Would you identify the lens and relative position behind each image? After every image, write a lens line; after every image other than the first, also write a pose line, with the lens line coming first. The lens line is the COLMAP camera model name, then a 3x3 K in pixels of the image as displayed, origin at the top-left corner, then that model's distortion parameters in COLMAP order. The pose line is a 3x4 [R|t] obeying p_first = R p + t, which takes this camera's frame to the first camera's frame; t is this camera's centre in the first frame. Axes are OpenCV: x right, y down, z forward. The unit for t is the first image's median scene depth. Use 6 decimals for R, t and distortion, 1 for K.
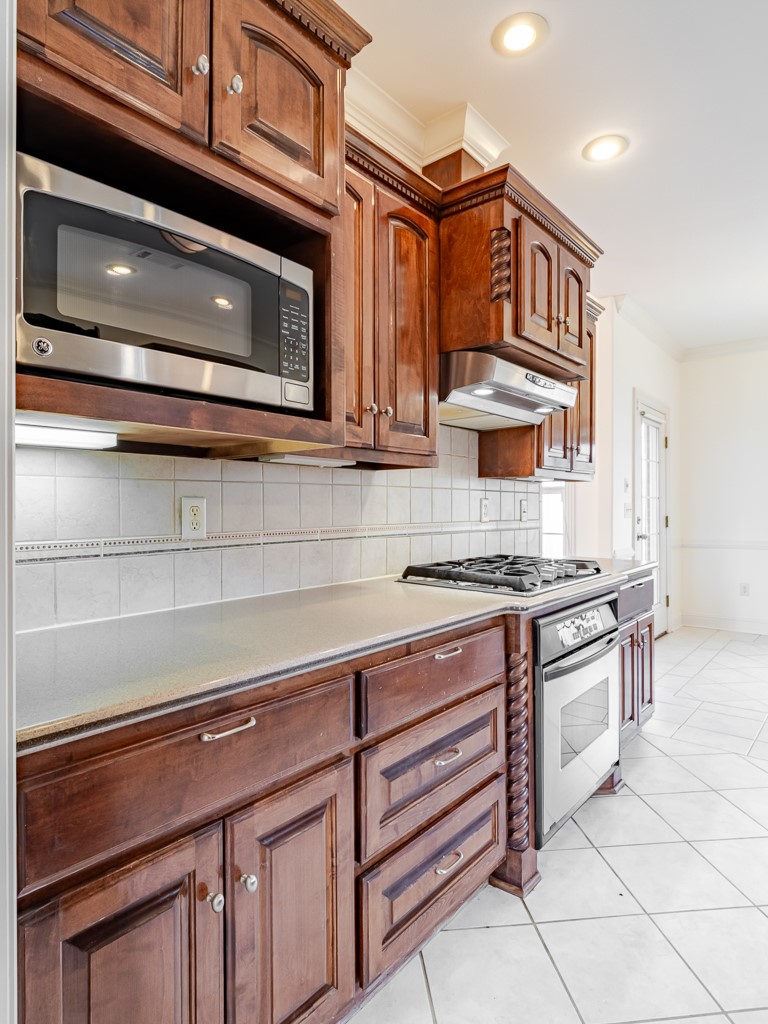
lens RADIAL K [[595.6, 0, 380.1], [0, 595.6, 506.8], [0, 0, 1]] dist [-0.005258, 0.001165]
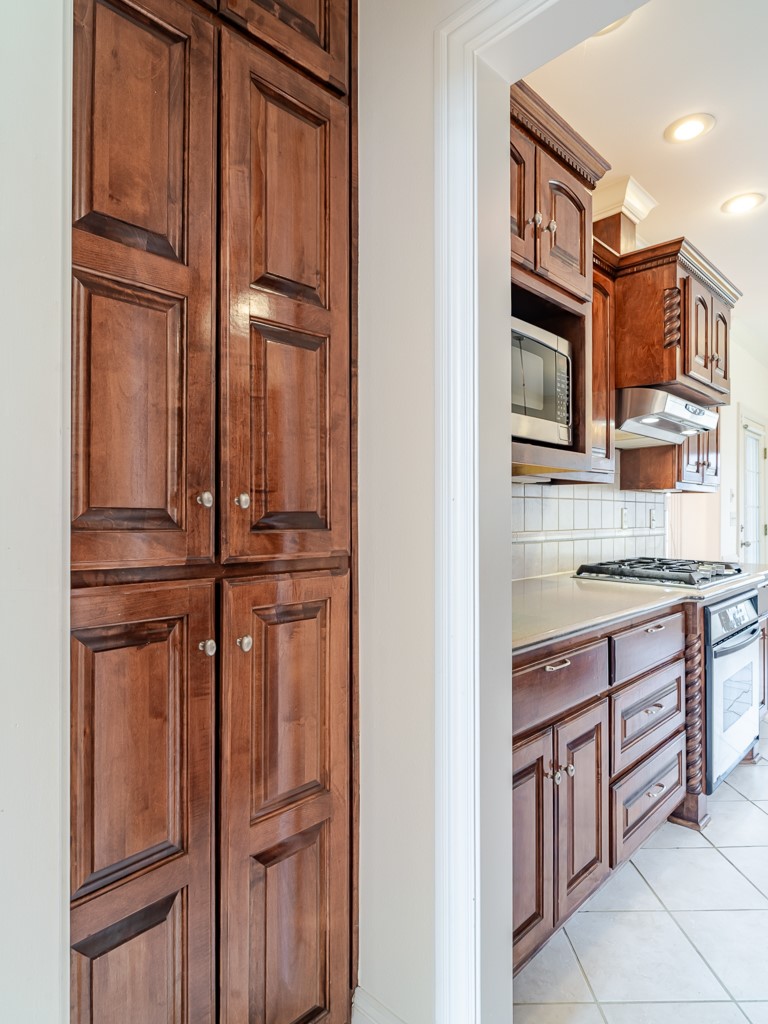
lens RADIAL K [[595.6, 0, 387.2], [0, 595.6, 514.2], [0, 0, 1]] dist [-0.005258, 0.001165]
pose [[0.996631, 0.001847, -0.081993, -0.277309], [-0.001947, 0.999997, -0.001141, -0.000810], [0.081990, 0.001297, 0.996632, -0.259919]]
